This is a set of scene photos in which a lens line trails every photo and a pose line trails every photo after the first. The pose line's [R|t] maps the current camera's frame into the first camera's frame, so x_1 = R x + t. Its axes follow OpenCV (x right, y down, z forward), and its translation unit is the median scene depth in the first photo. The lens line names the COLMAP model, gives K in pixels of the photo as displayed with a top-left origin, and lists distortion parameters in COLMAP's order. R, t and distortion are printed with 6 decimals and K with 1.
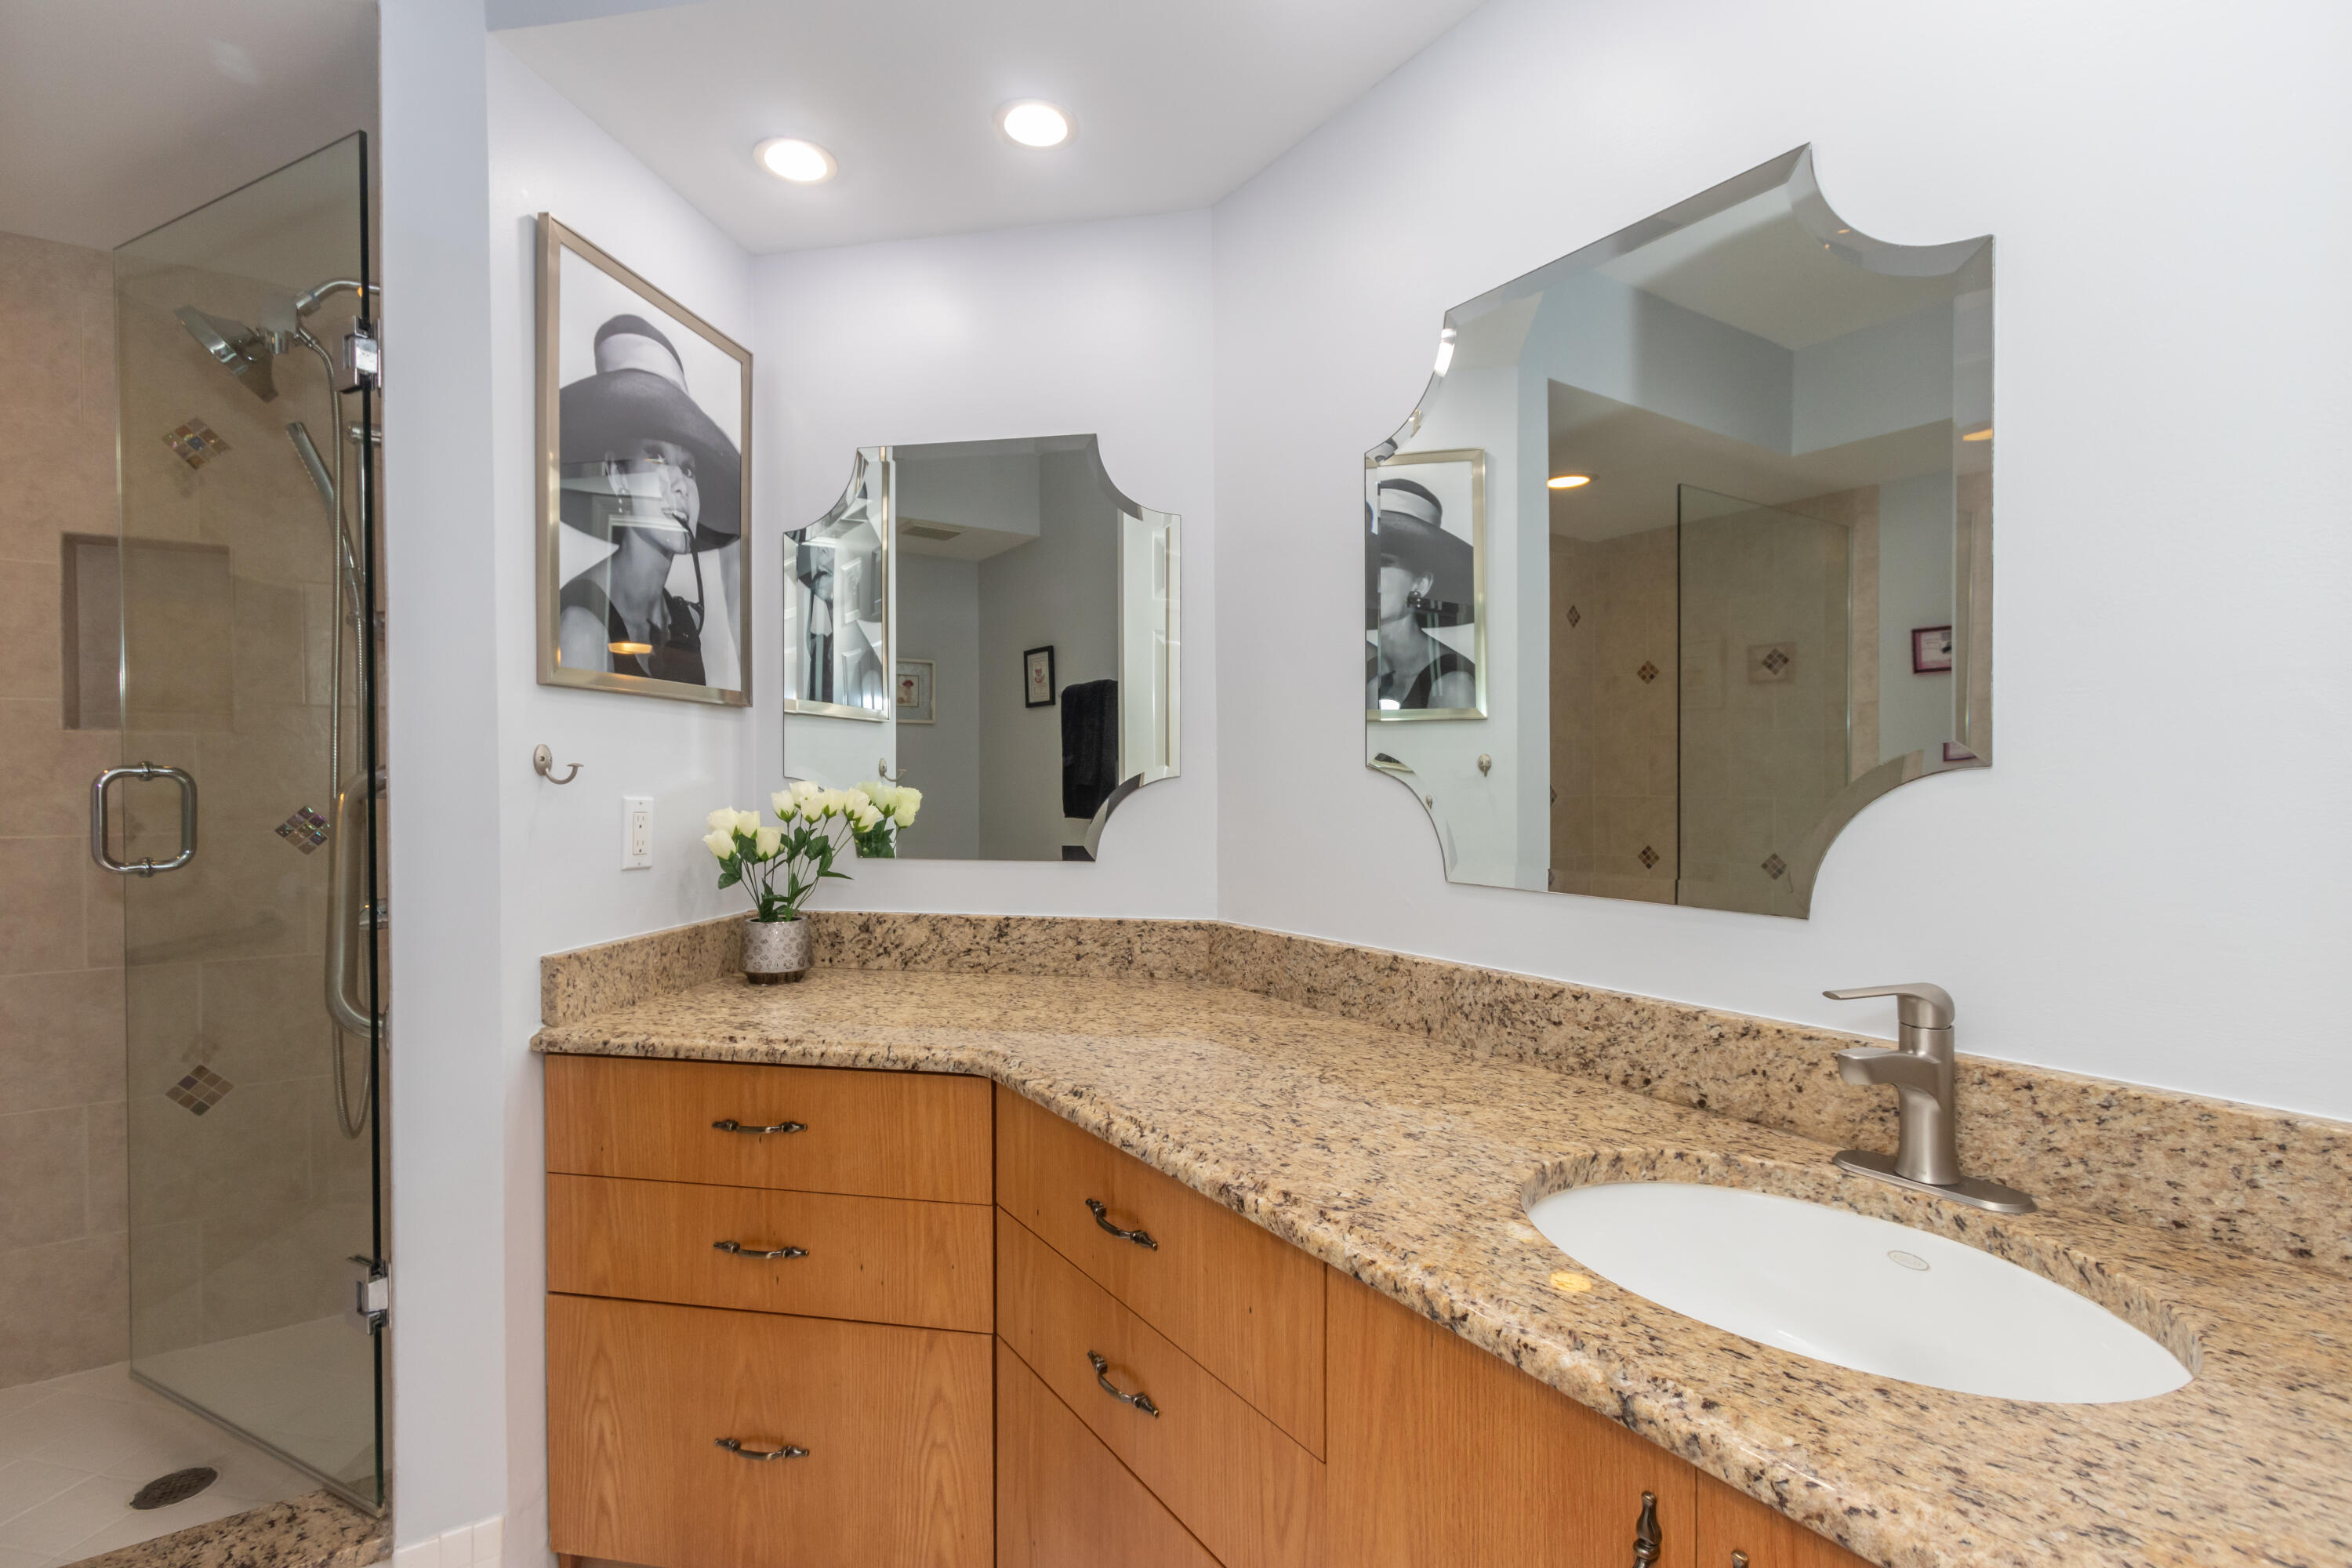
lens RADIAL K [[1090.9, 0, 1173.6], [0, 1090.9, 784.5], [0, 0, 1]] dist [0.005772, -0.001767]
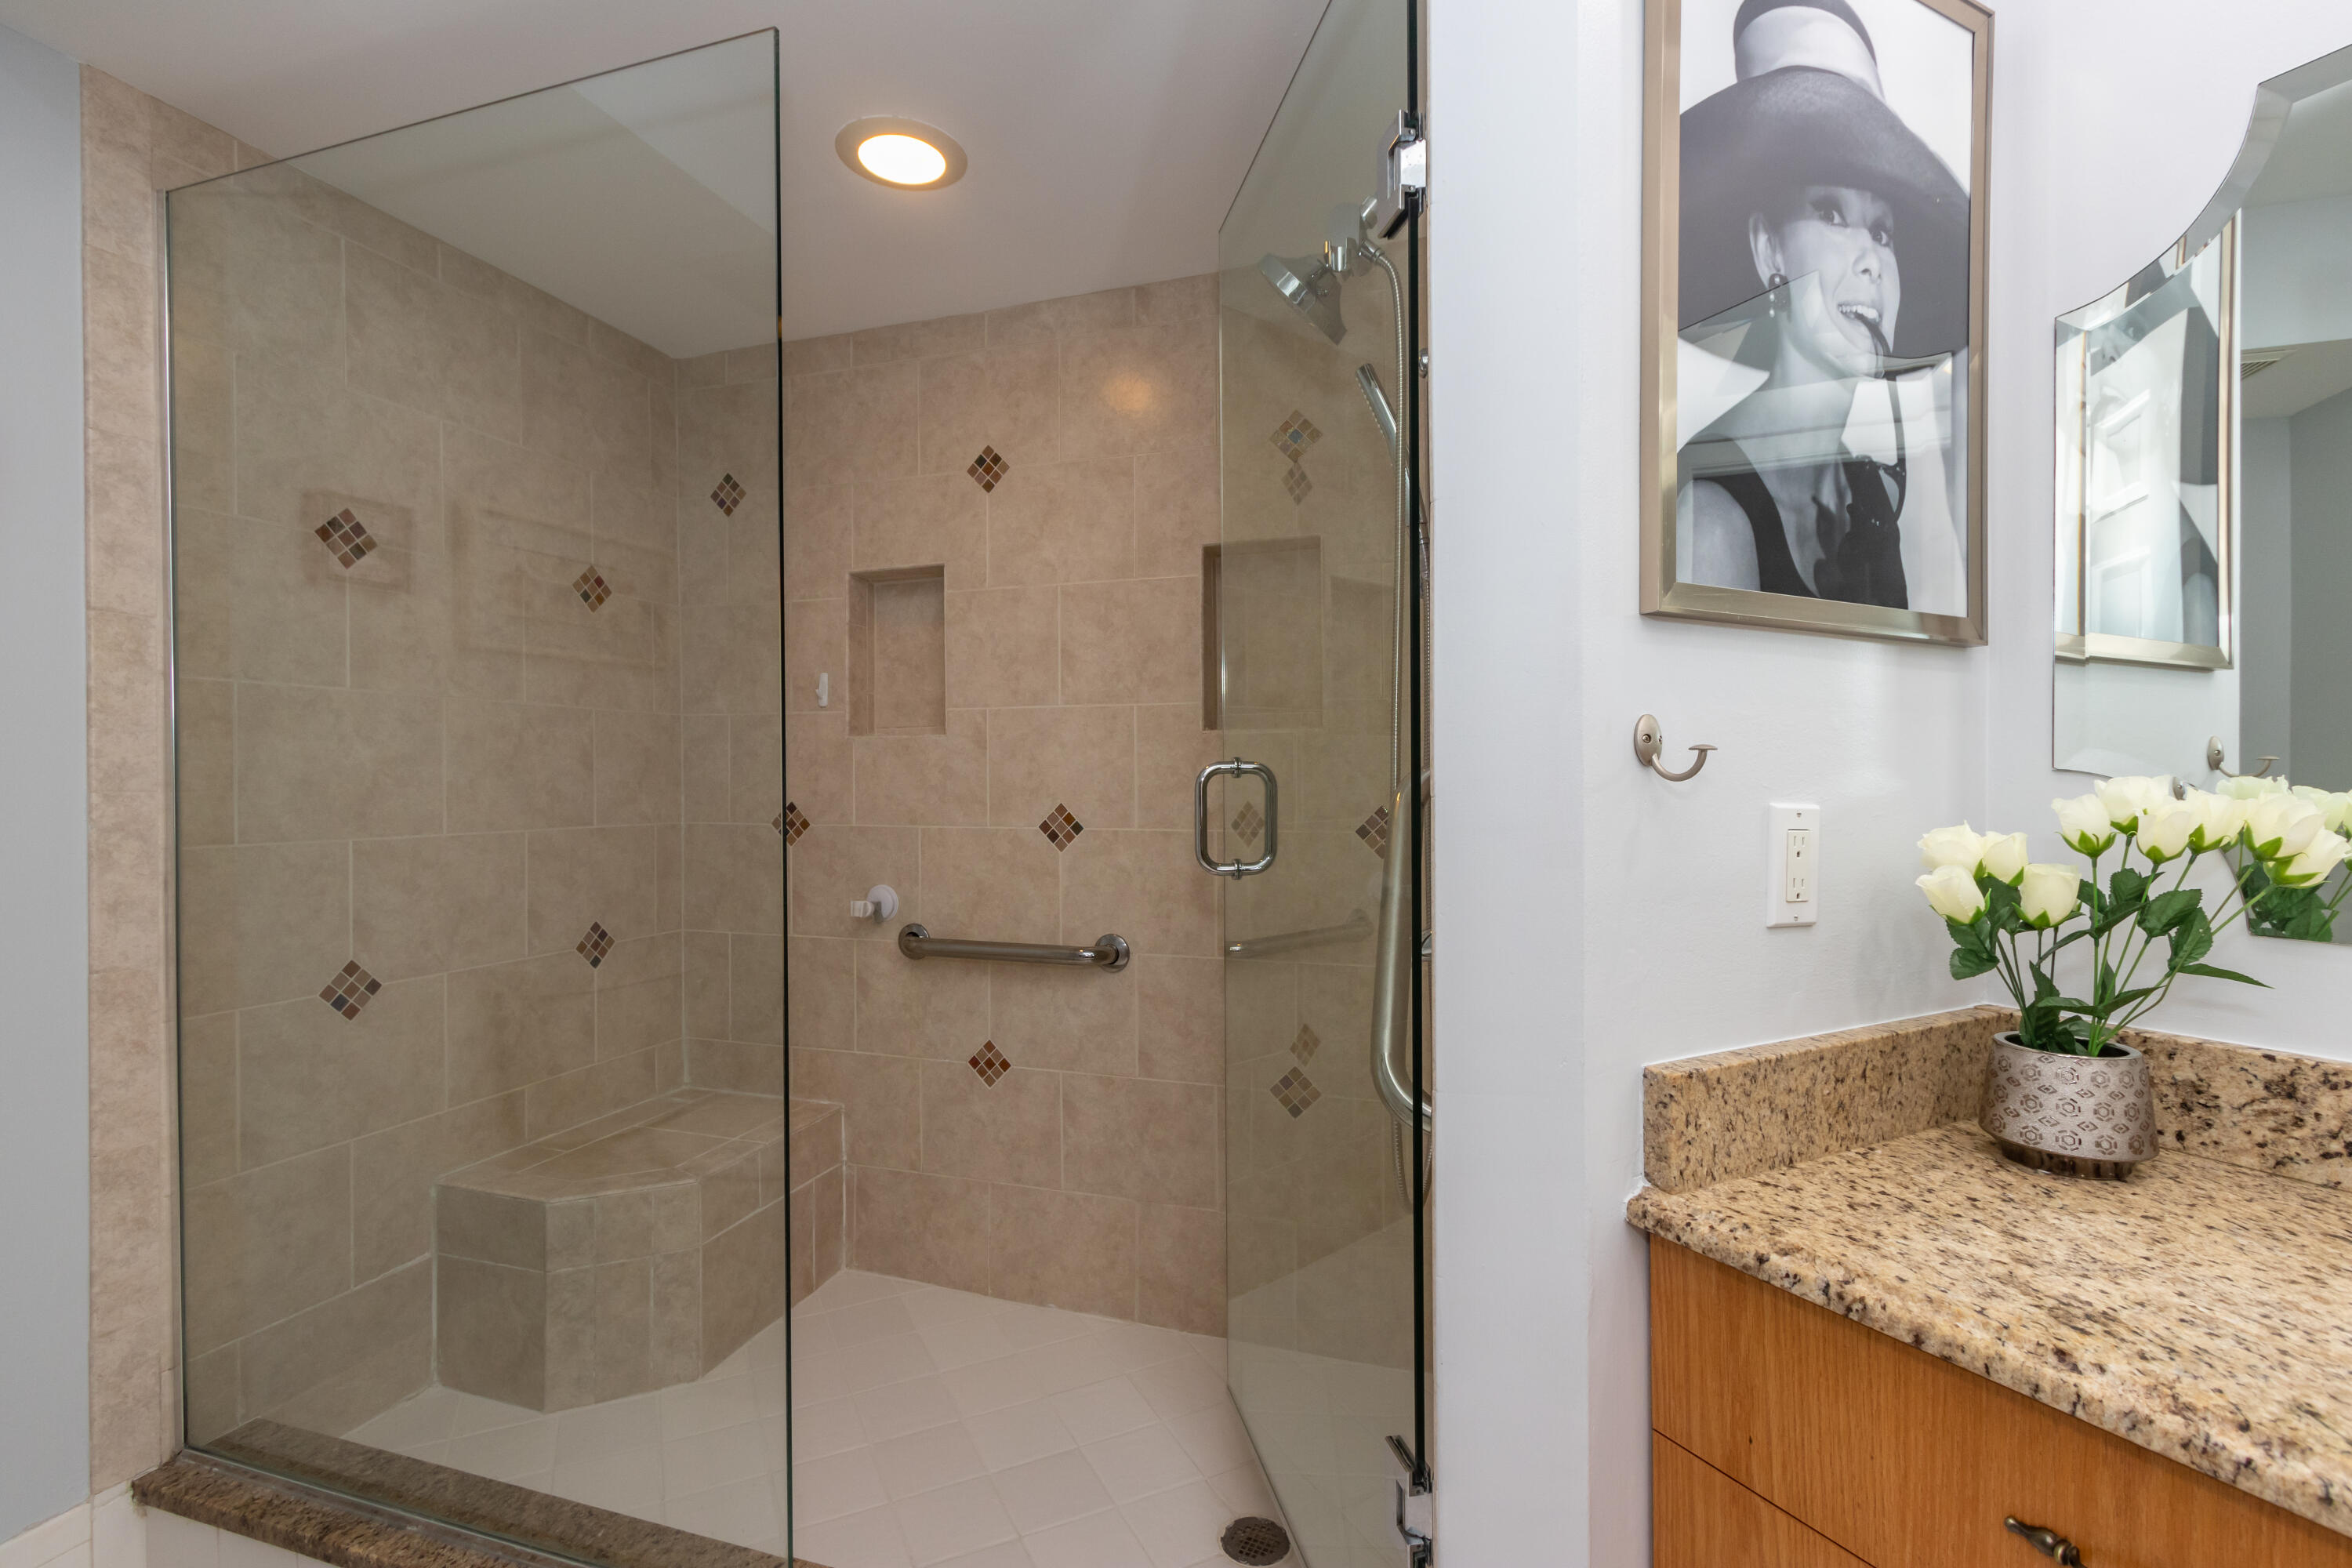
lens RADIAL K [[1090.9, 0, 1170.5], [0, 1090.9, 786.7], [0, 0, 1]] dist [0.005772, -0.001767]
pose [[0.624183, 0.005153, -0.781261, -0.232459], [-0.004764, 0.999985, 0.002790, 0.002172], [0.781264, 0.001980, 0.624198, 0.359324]]
